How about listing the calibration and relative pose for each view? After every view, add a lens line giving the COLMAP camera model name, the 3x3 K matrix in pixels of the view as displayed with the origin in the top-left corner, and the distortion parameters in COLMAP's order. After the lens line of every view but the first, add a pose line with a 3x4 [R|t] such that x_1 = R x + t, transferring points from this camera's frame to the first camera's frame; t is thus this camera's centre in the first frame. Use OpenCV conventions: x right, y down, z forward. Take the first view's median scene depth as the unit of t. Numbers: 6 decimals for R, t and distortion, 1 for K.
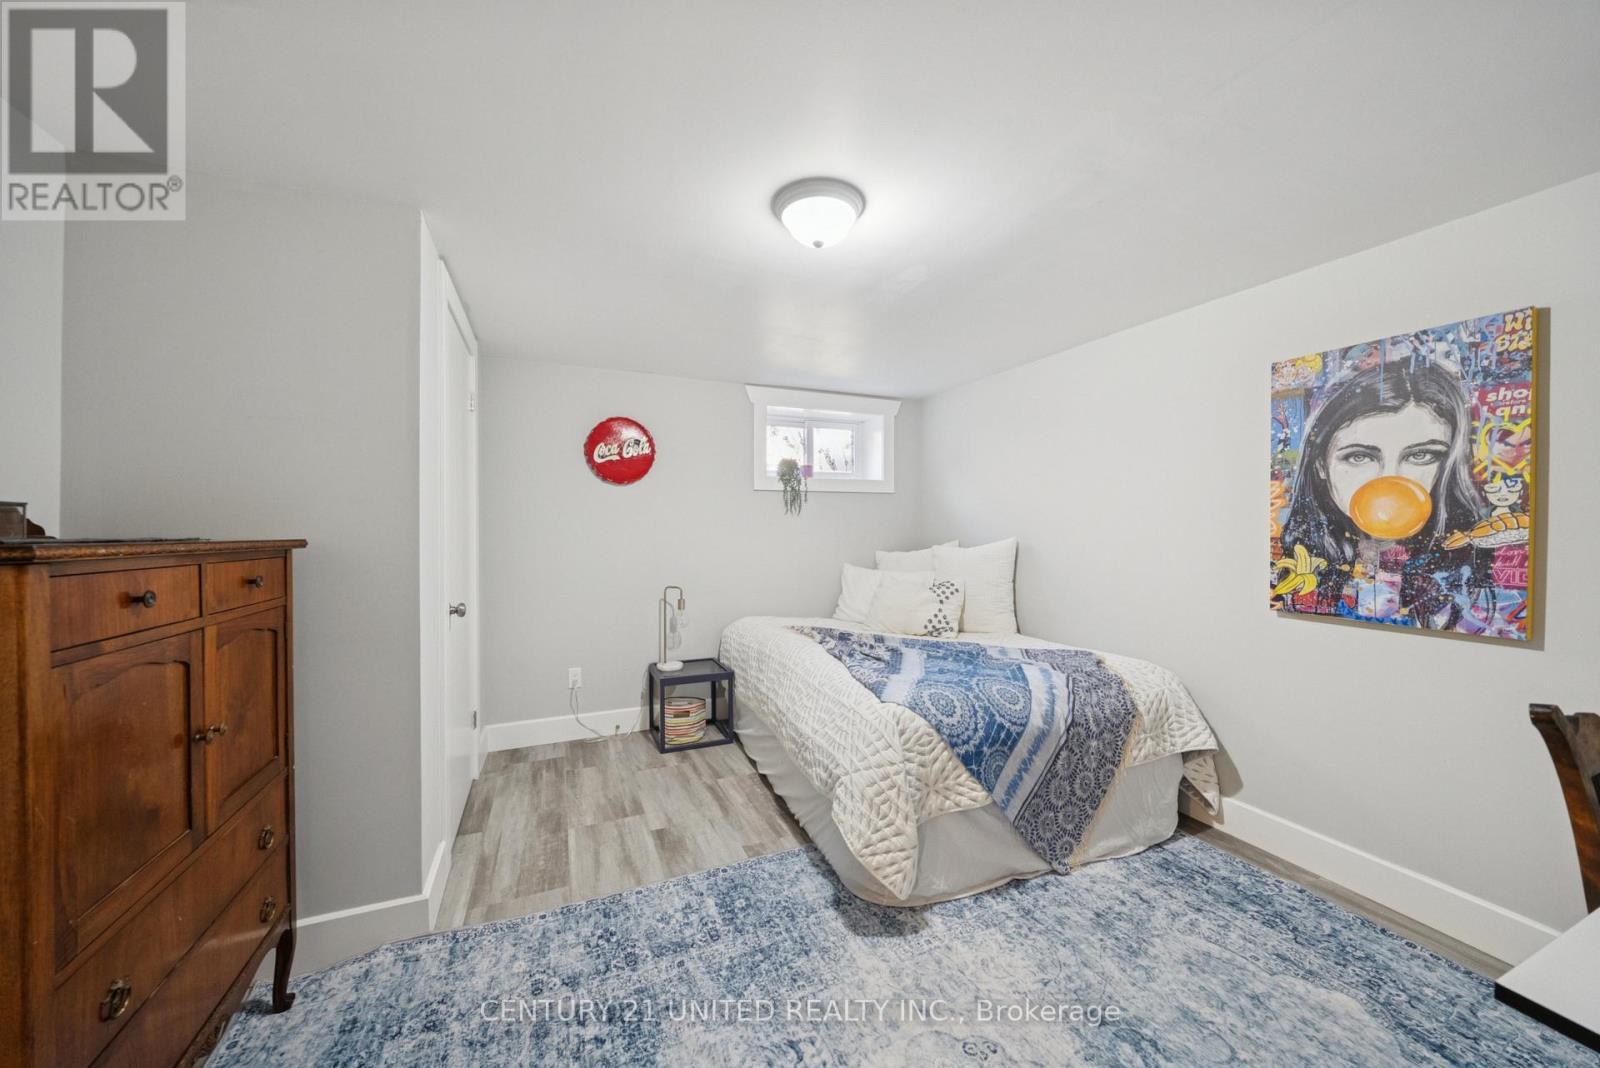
lens RADIAL K [[558.3, 0, 799.6], [0, 558.3, 533.0], [0, 0, 1]] dist [-0.008598, 0.000128]
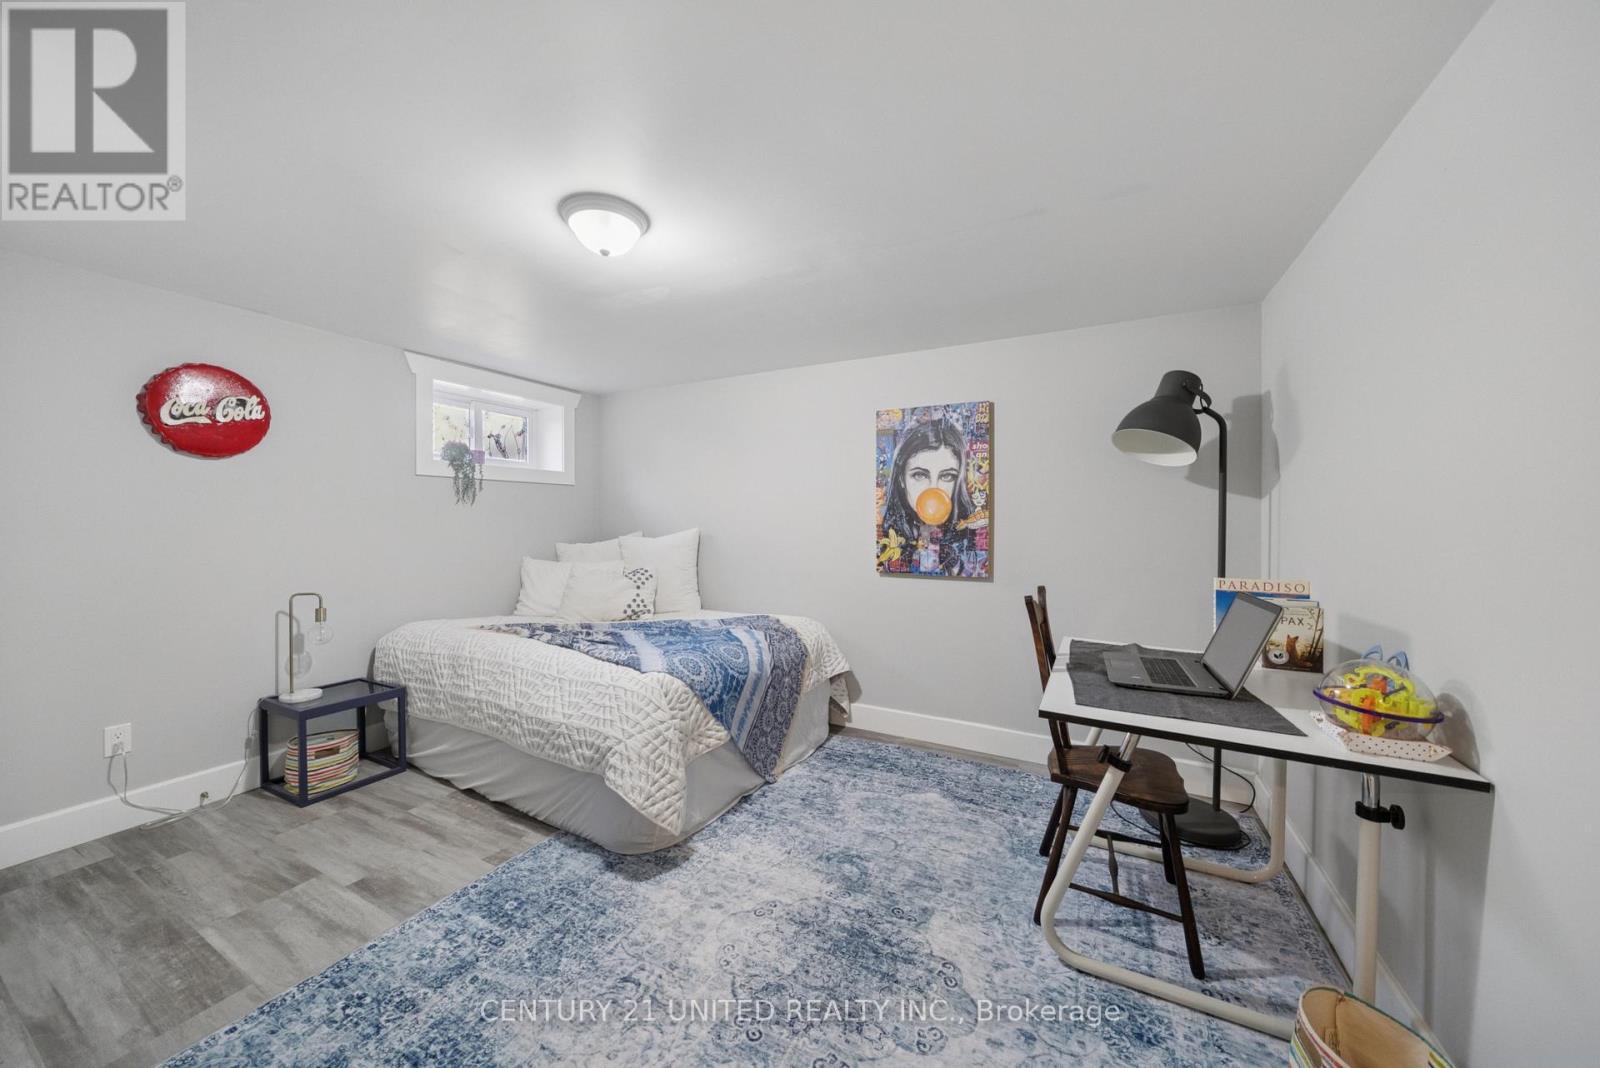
lens RADIAL K [[551.8, 0, 798.9], [0, 551.8, 524.2], [0, 0, 1]] dist [-0.009123, -0.000028]
pose [[0.779816, -0.002597, 0.626004, -0.289030], [0.007004, 0.999965, -0.004576, 0.013042], [-0.625970, 0.007953, 0.779807, -0.053666]]
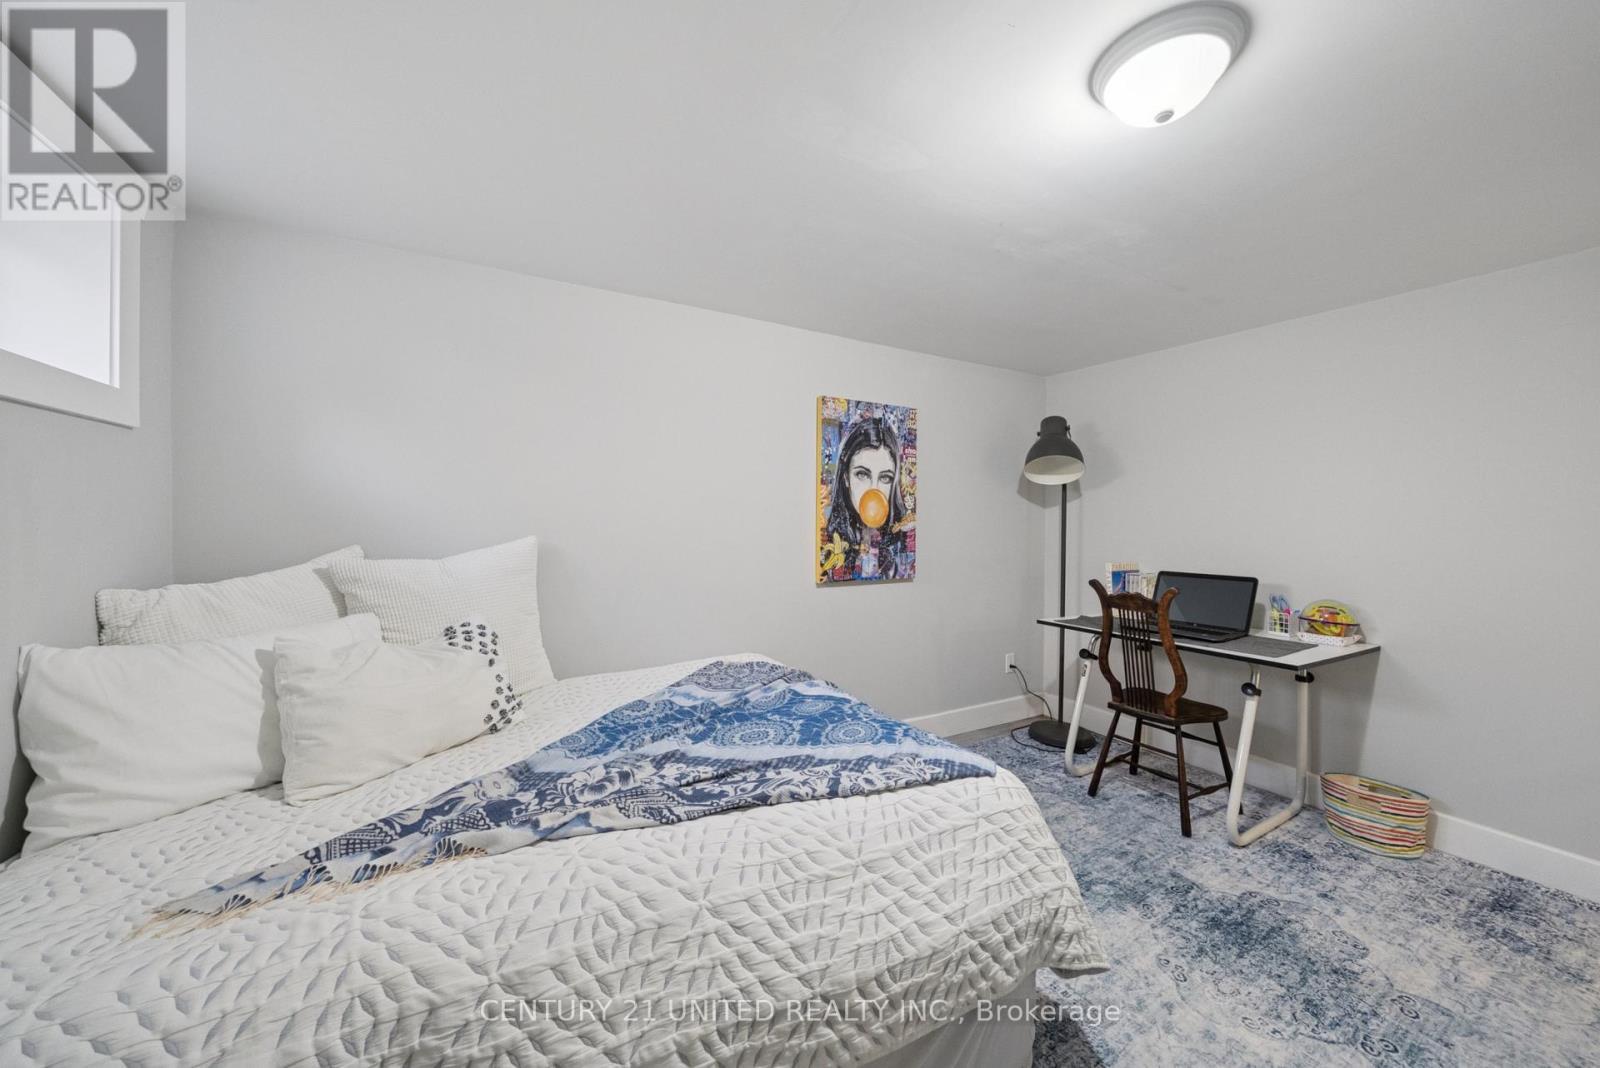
lens RADIAL K [[563.9, 0, 805.0], [0, 563.9, 521.1], [0, 0, 1]] dist [-0.008447, 0.000005]
pose [[-0.102717, -0.009857, 0.994662, -0.511715], [0.005666, 0.999929, 0.010495, -0.024494], [-0.994694, 0.006713, -0.102654, 1.268744]]
